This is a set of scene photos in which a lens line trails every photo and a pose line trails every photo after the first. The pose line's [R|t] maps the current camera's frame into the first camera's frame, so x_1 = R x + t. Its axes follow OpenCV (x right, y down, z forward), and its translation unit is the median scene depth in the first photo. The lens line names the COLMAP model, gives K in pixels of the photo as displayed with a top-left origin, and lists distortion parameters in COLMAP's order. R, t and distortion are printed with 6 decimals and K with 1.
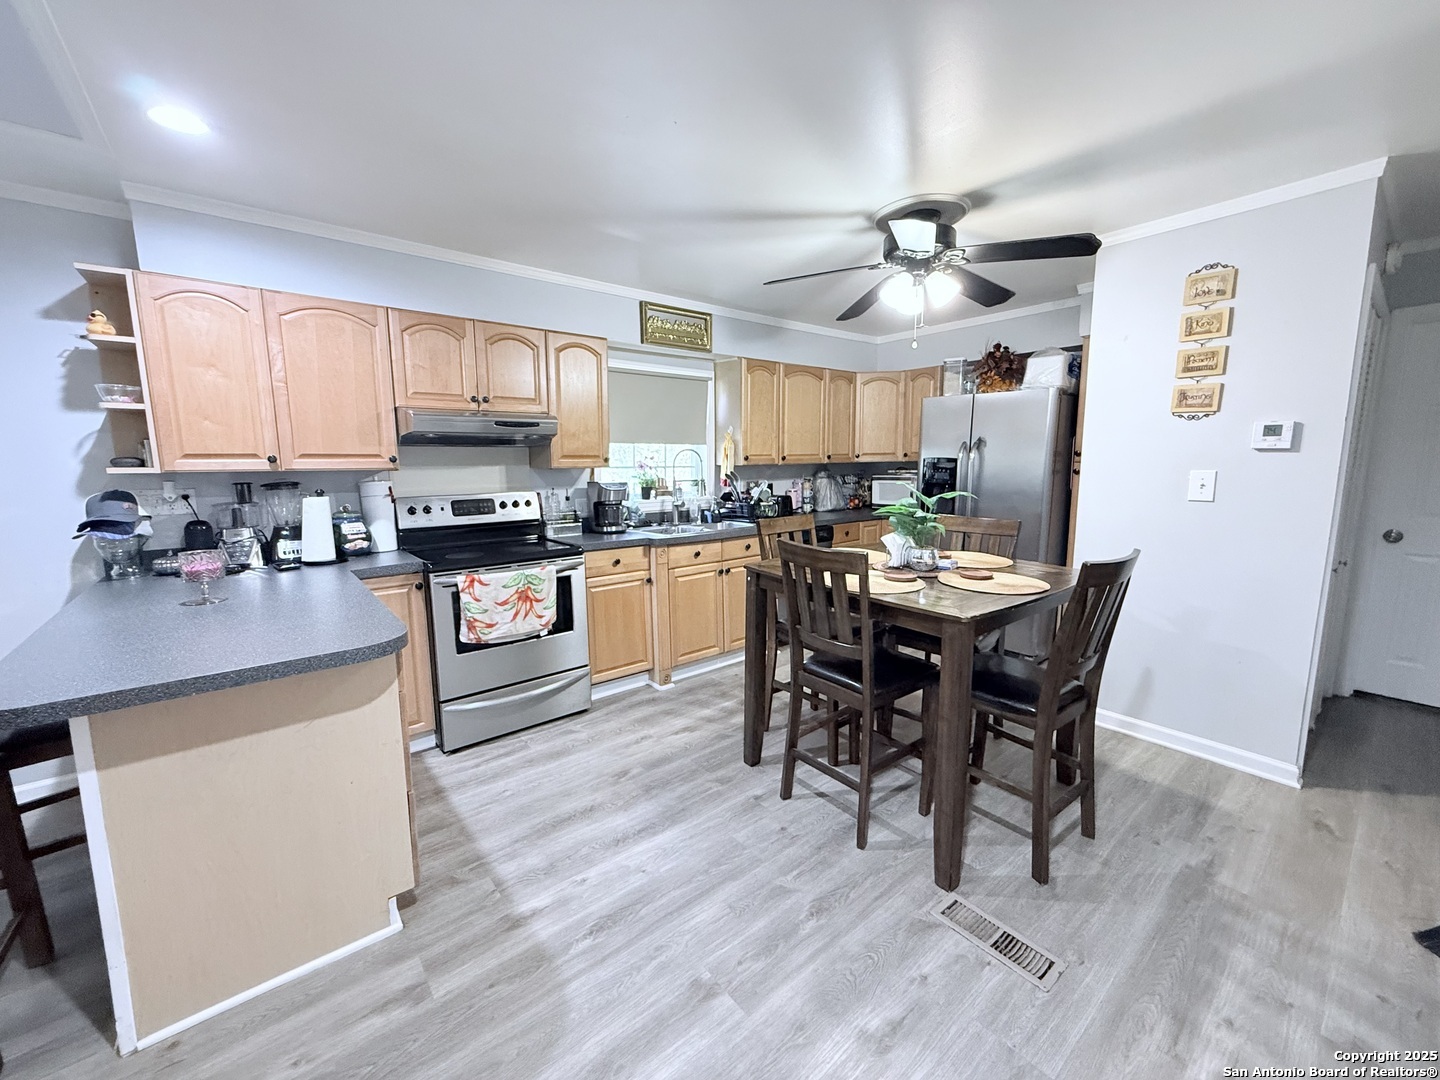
lens RADIAL K [[573.0, 0, 720.0], [0, 573.0, 540.0], [0, 0, 1]] dist [0.003630, -0.000204]
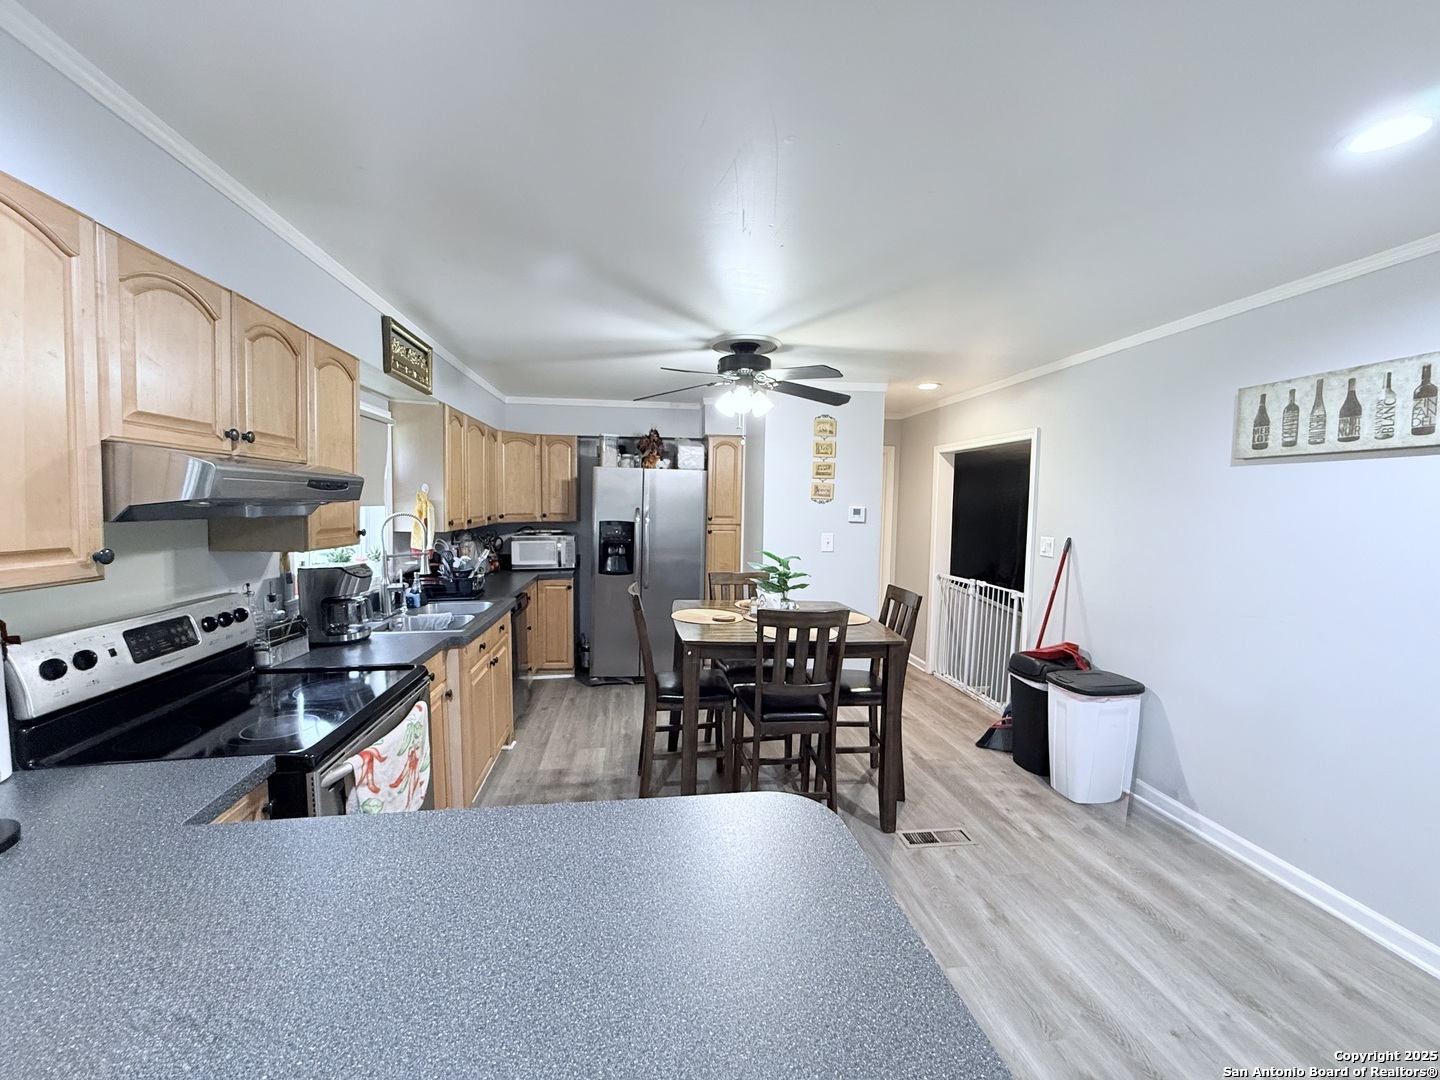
lens RADIAL K [[573.0, 0, 720.0], [0, 573.0, 540.0], [0, 0, 1]] dist [0.003630, -0.000204]
pose [[0.518037, -0.038067, 0.854511, -0.696975], [0.102713, 0.994549, -0.017964, -0.096333], [-0.849169, 0.097075, 0.519123, 0.365309]]
